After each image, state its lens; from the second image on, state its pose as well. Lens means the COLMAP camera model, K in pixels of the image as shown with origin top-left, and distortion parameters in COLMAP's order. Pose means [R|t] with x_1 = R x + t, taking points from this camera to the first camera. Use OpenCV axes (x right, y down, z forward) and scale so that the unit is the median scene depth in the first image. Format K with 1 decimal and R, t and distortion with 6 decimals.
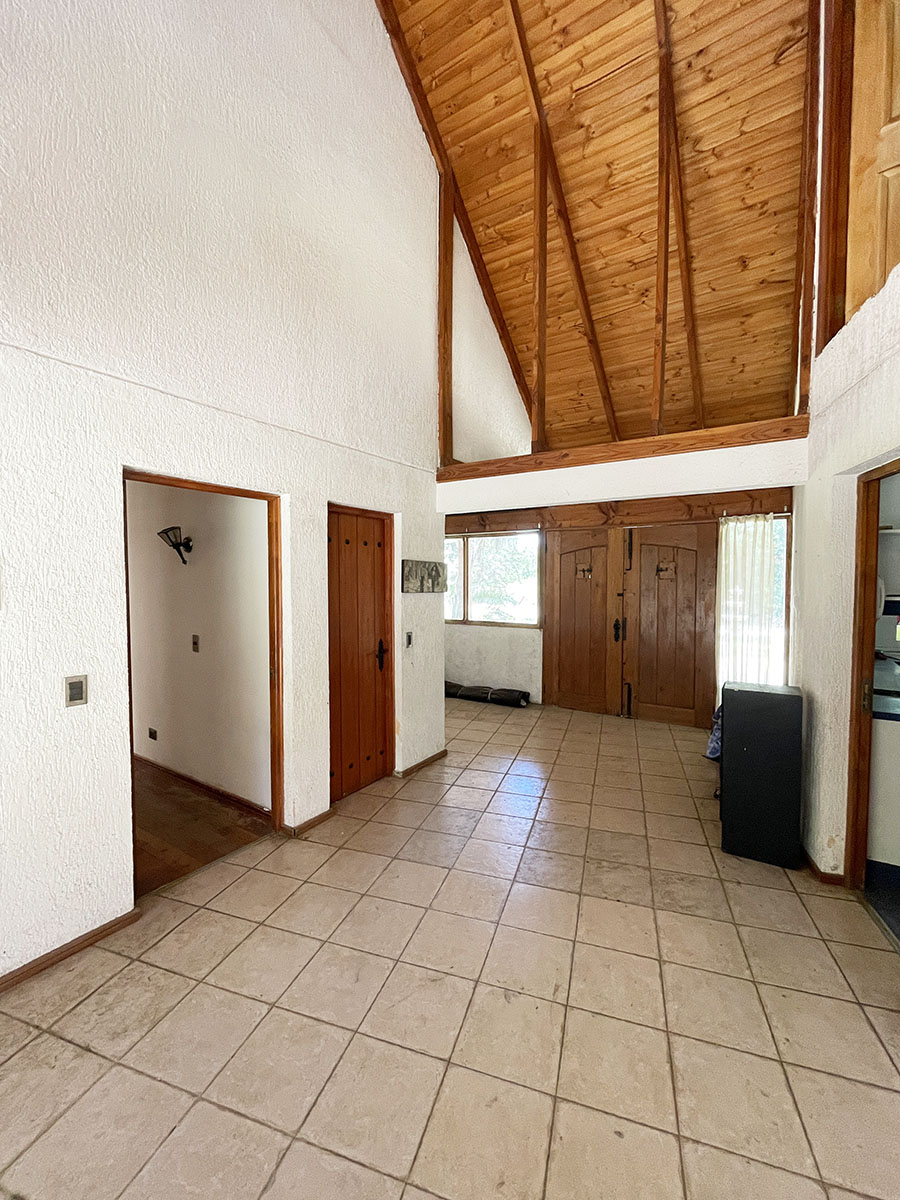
lens RADIAL K [[485.5, 0, 450.0], [0, 485.5, 600.0], [0, 0, 1]] dist [0.001340, -0.000054]
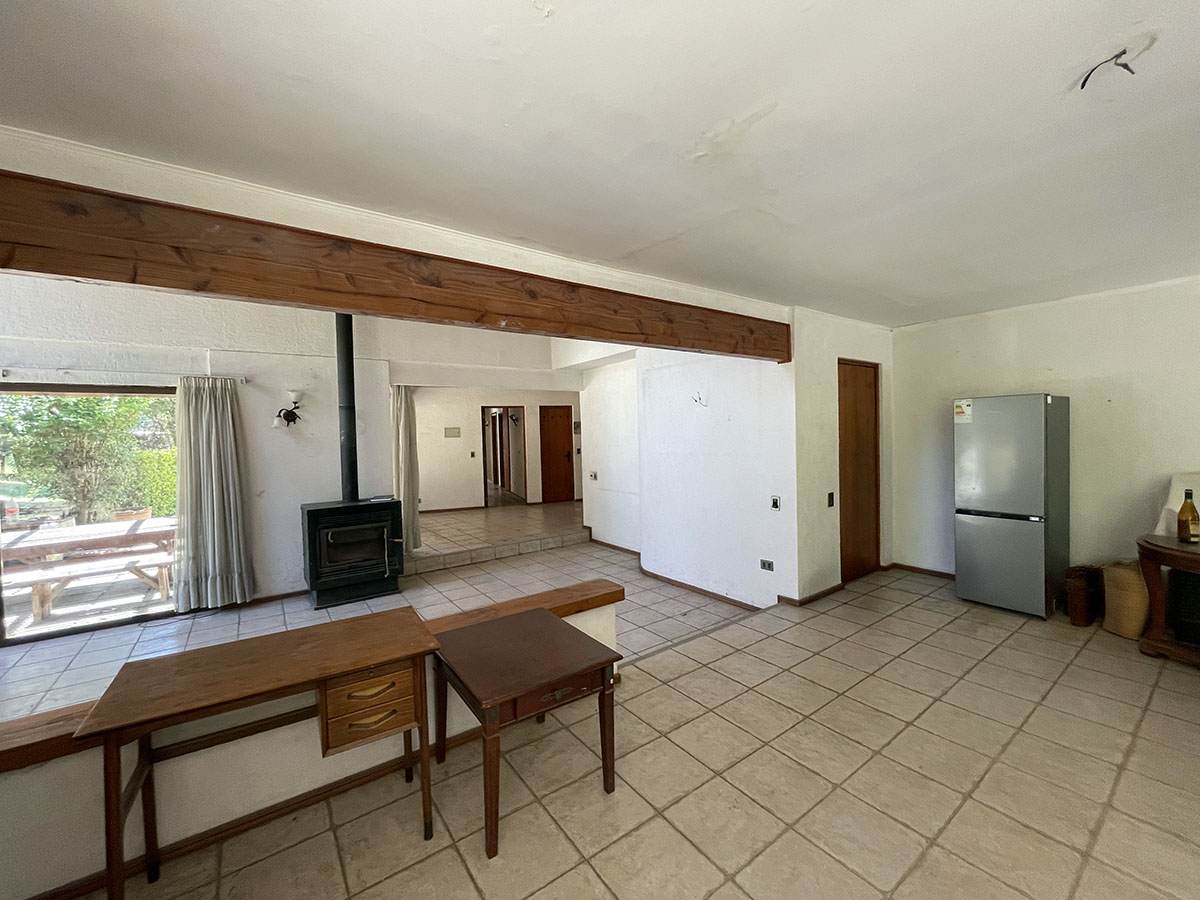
lens RADIAL K [[485.5, 0, 600.0], [0, 485.5, 450.0], [0, 0, 1]] dist [0.001340, -0.000054]
pose [[0.739347, 0.006204, -0.673296, 2.033570], [-0.002420, 0.999976, 0.006557, 0.063495], [0.673321, -0.003219, 0.739344, -1.022320]]
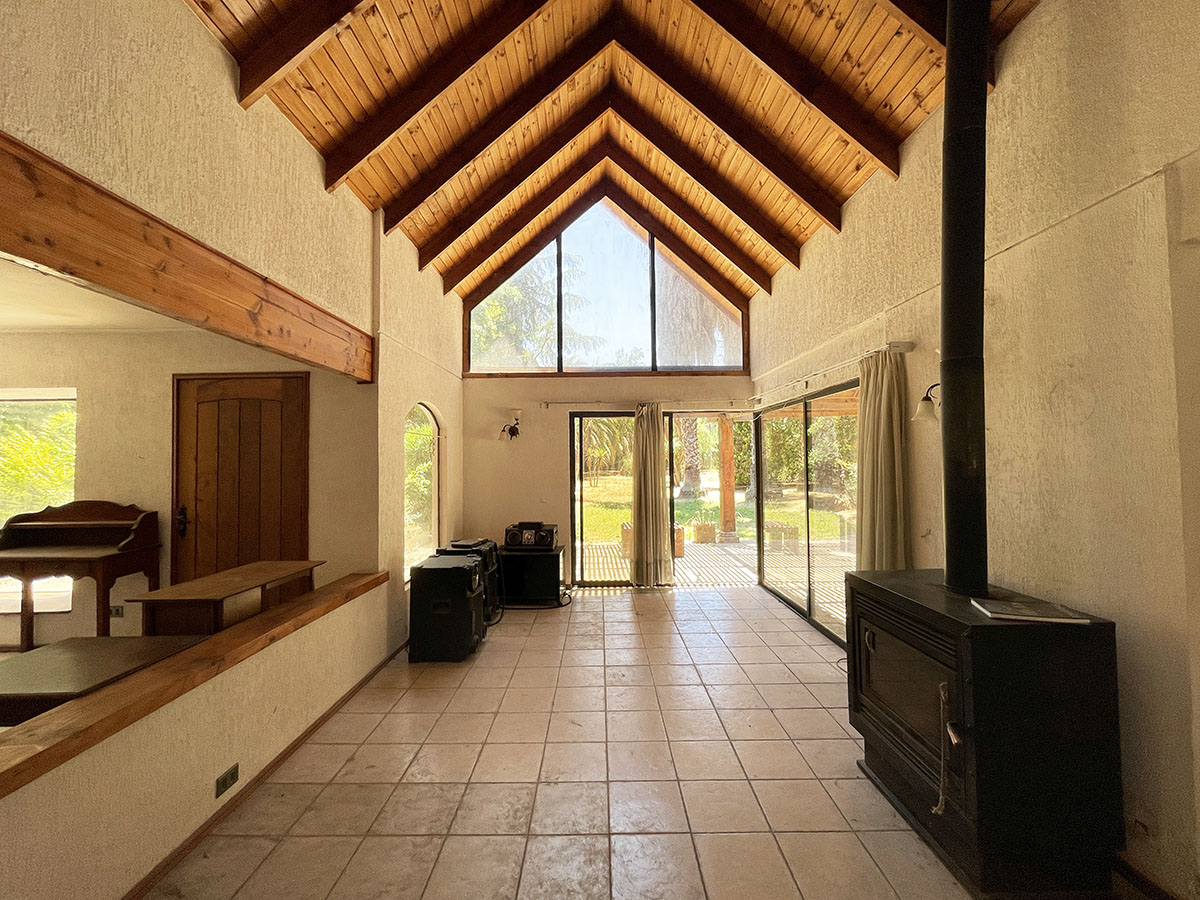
lens RADIAL K [[485.5, 0, 600.0], [0, 485.5, 450.0], [0, 0, 1]] dist [0.001340, -0.000054]
pose [[-0.975626, 0.008494, -0.219278, 1.048385], [0.004379, 0.999805, 0.019246, 0.041089], [0.219398, 0.017817, -0.975473, 0.072716]]
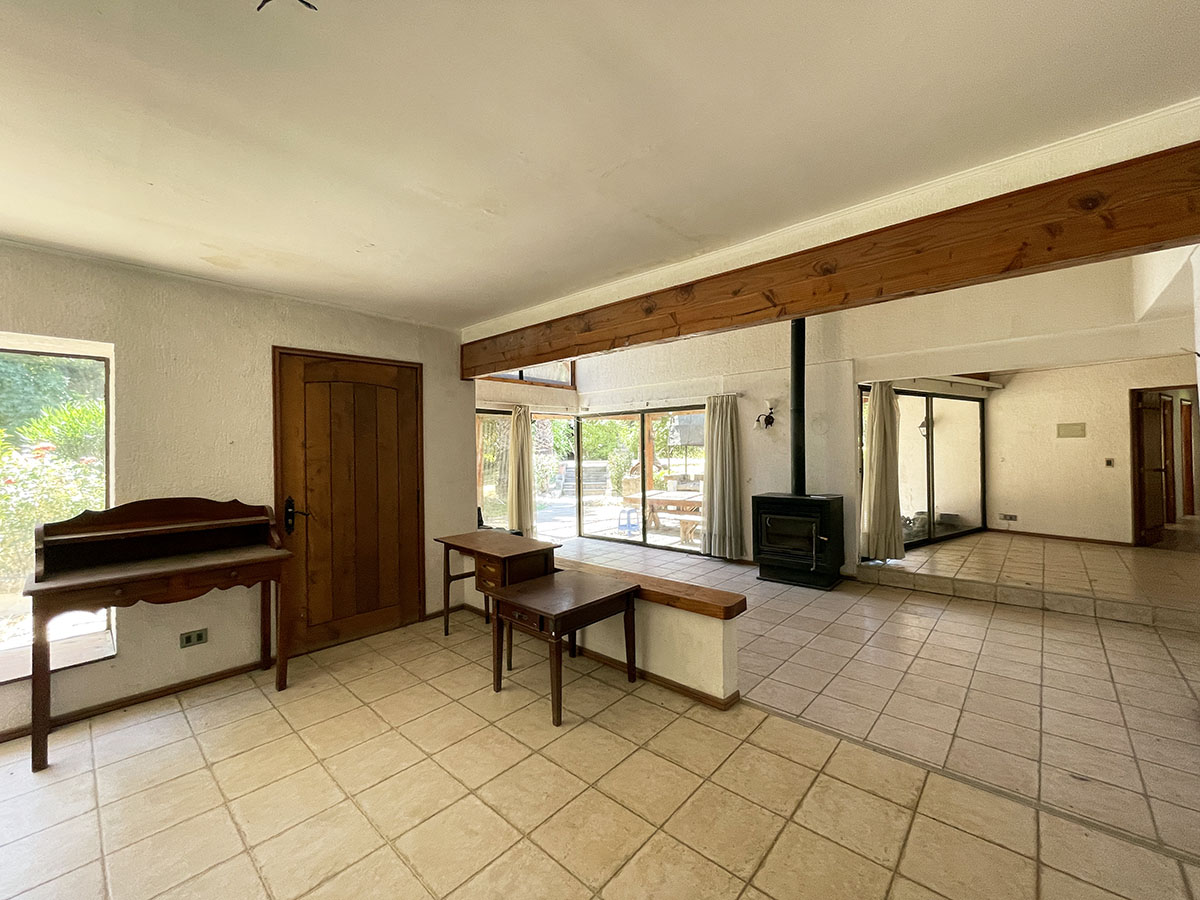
lens RADIAL K [[485.5, 0, 600.0], [0, 485.5, 450.0], [0, 0, 1]] dist [0.001340, -0.000054]
pose [[-0.503369, 0.009277, -0.864022, 2.232147], [-0.018523, 0.999597, 0.021523, 0.056684], [0.863873, 0.026839, -0.502994, -0.183882]]
